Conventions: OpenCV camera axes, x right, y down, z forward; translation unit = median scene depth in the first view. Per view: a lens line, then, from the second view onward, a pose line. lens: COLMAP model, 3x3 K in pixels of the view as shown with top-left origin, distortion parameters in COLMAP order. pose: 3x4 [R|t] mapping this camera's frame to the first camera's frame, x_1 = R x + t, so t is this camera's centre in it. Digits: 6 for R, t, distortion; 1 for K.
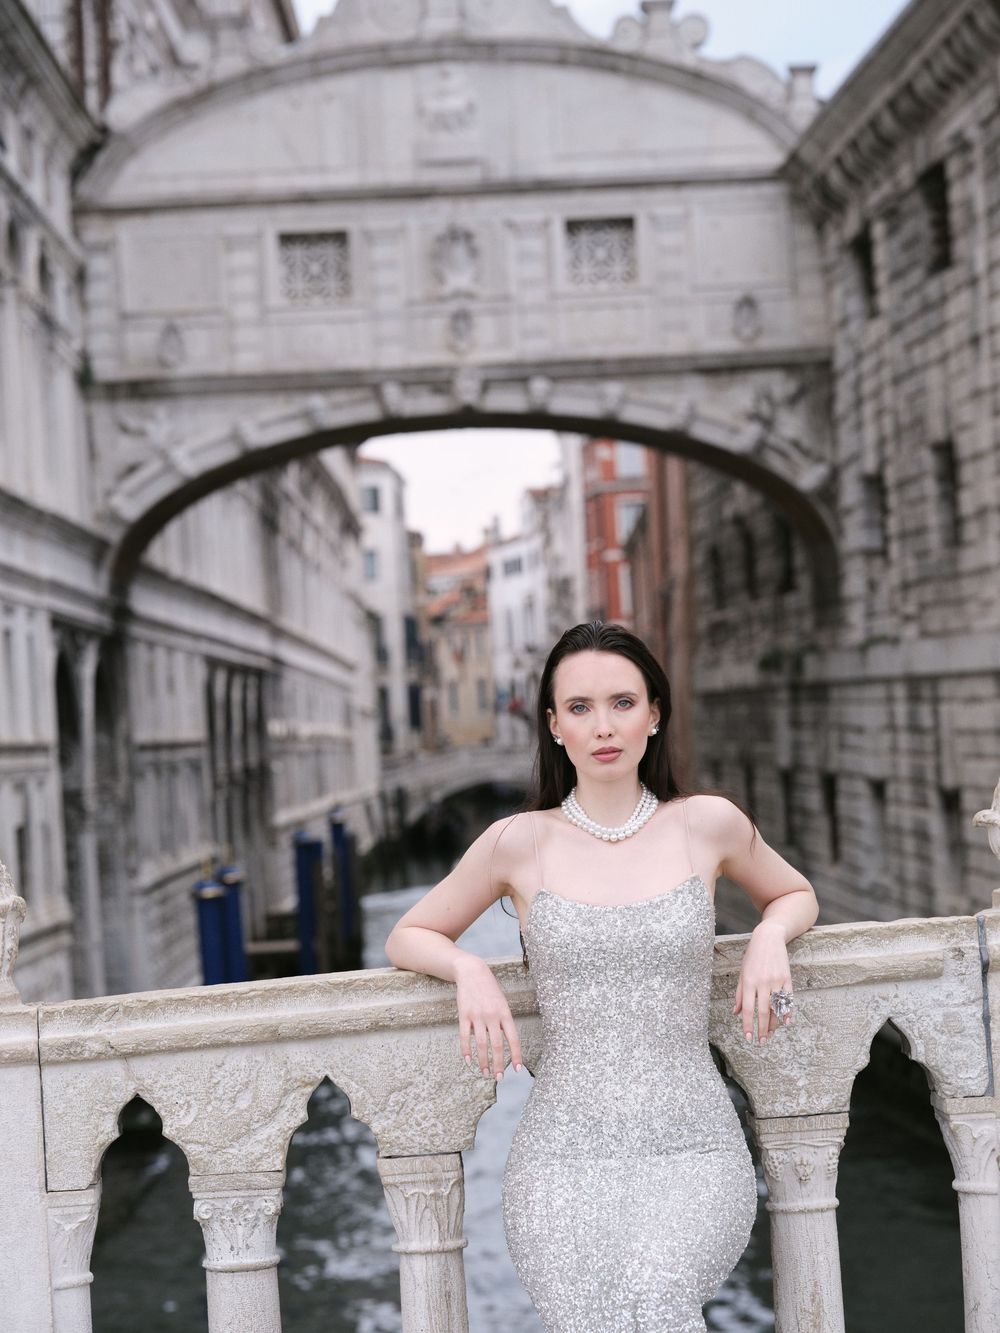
lens RADIAL K [[3375.1, 0, 500.0], [0, 3375.1, 666.5], [0, 0, 1]] dist [0.098329, 0.472862]
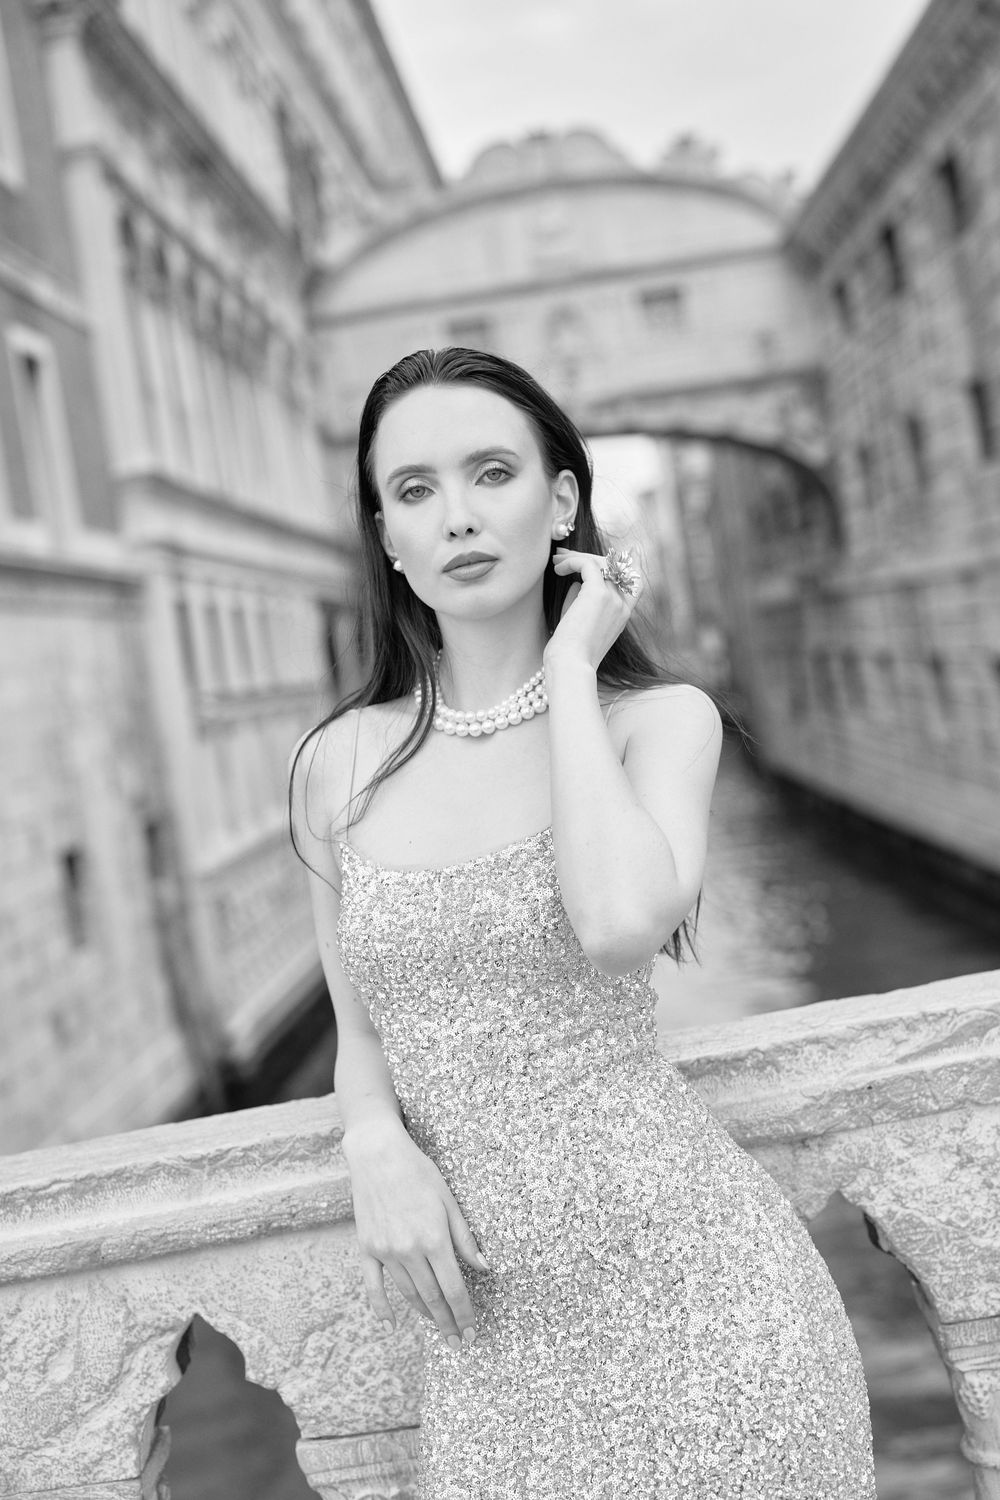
lens RADIAL K [[2108.3, 0, 500.0], [0, 2108.3, 750.0], [0, 0, 1]] dist [-0.008334, -0.074568]
pose [[0.993348, -0.093315, -0.067475, 0.034504], [0.097612, 0.993200, 0.063453, 0.006005], [0.061095, -0.069617, 0.995701, 0.644491]]
